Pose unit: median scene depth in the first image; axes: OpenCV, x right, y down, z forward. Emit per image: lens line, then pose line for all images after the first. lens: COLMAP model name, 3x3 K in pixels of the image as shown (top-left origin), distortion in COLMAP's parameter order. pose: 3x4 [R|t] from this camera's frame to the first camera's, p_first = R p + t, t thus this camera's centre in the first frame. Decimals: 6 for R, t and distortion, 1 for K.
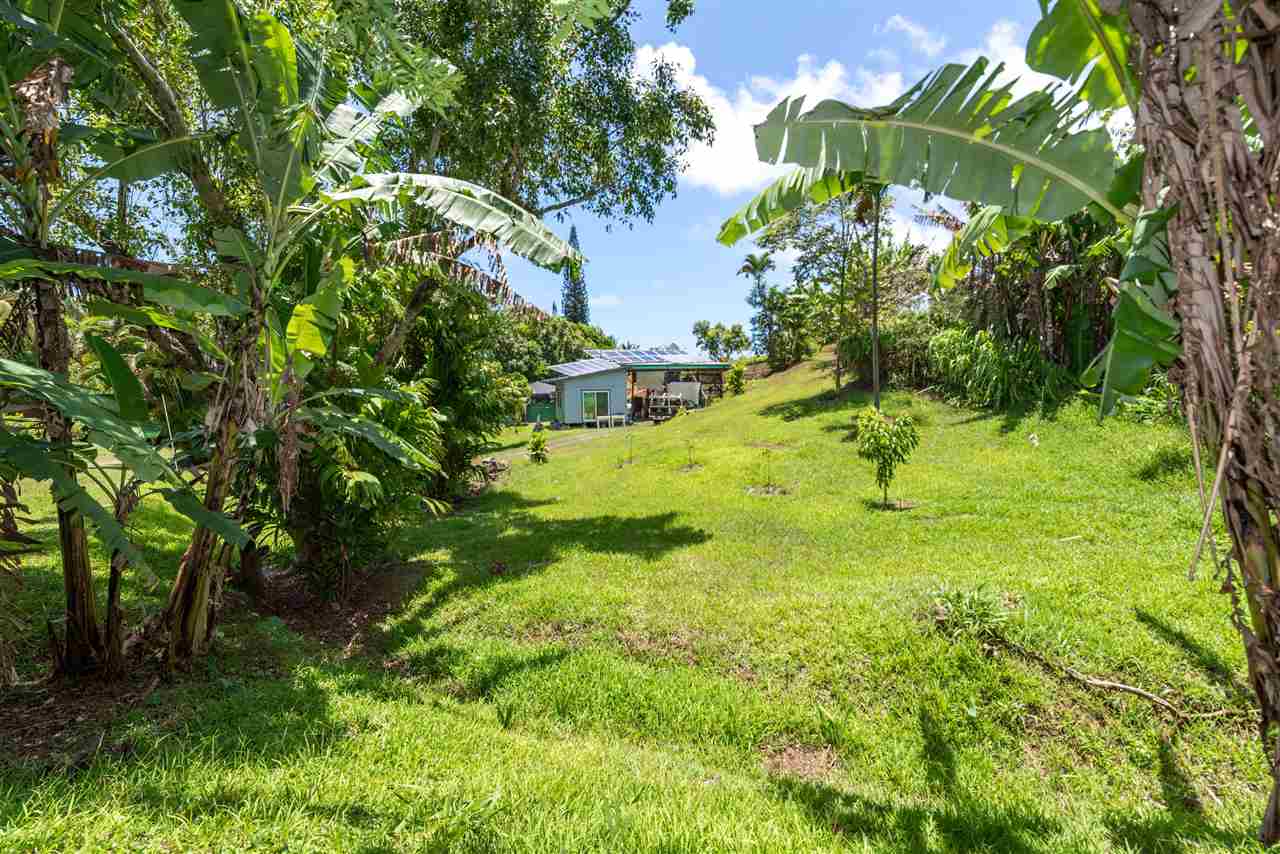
lens RADIAL K [[538.2, 0, 640.0], [0, 538.2, 427.0], [0, 0, 1]] dist [0.000766, 0.000254]
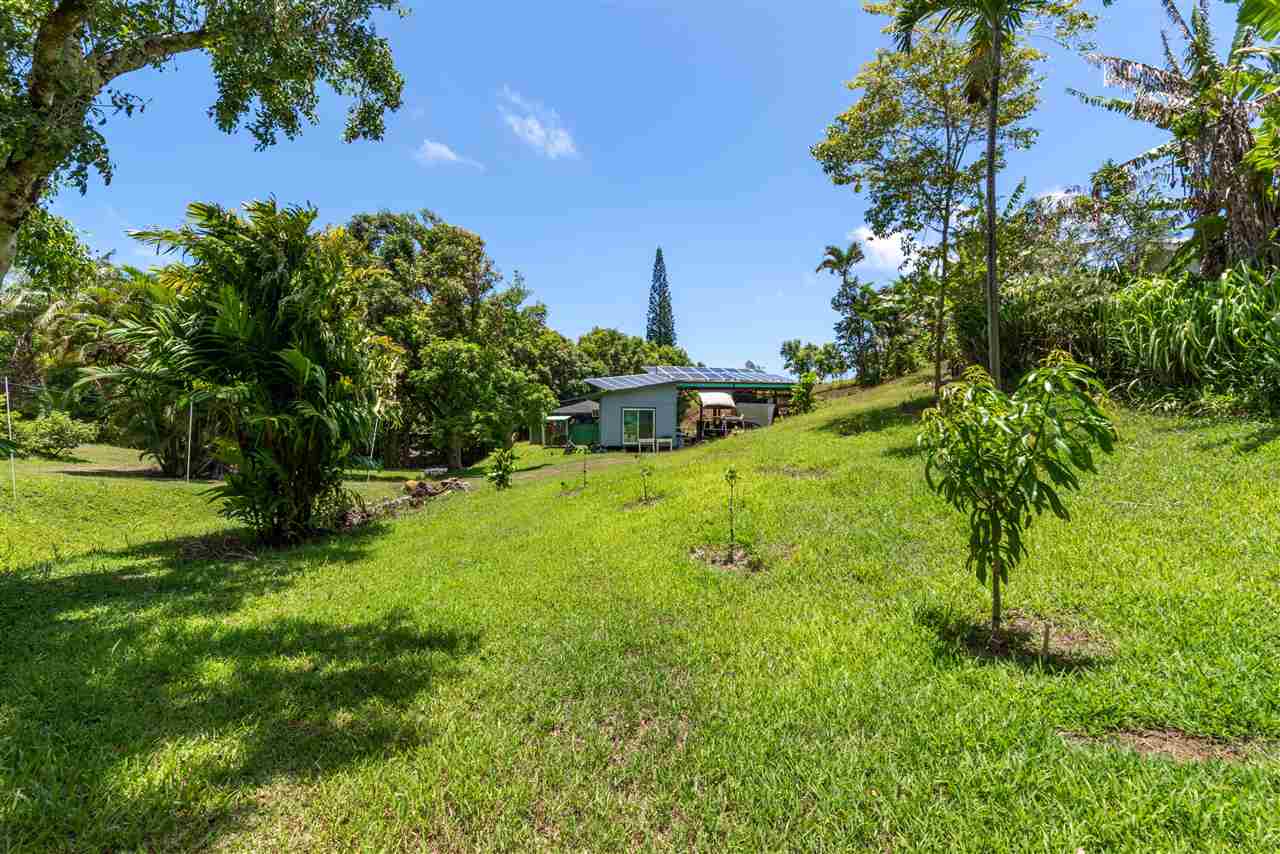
lens RADIAL K [[538.2, 0, 640.0], [0, 538.2, 427.0], [0, 0, 1]] dist [0.000766, 0.000254]
pose [[0.981360, 0.022897, -0.190808, 0.077318], [-0.034614, 0.997699, -0.058303, 0.010565], [0.189034, 0.063821, 0.979894, 0.160619]]
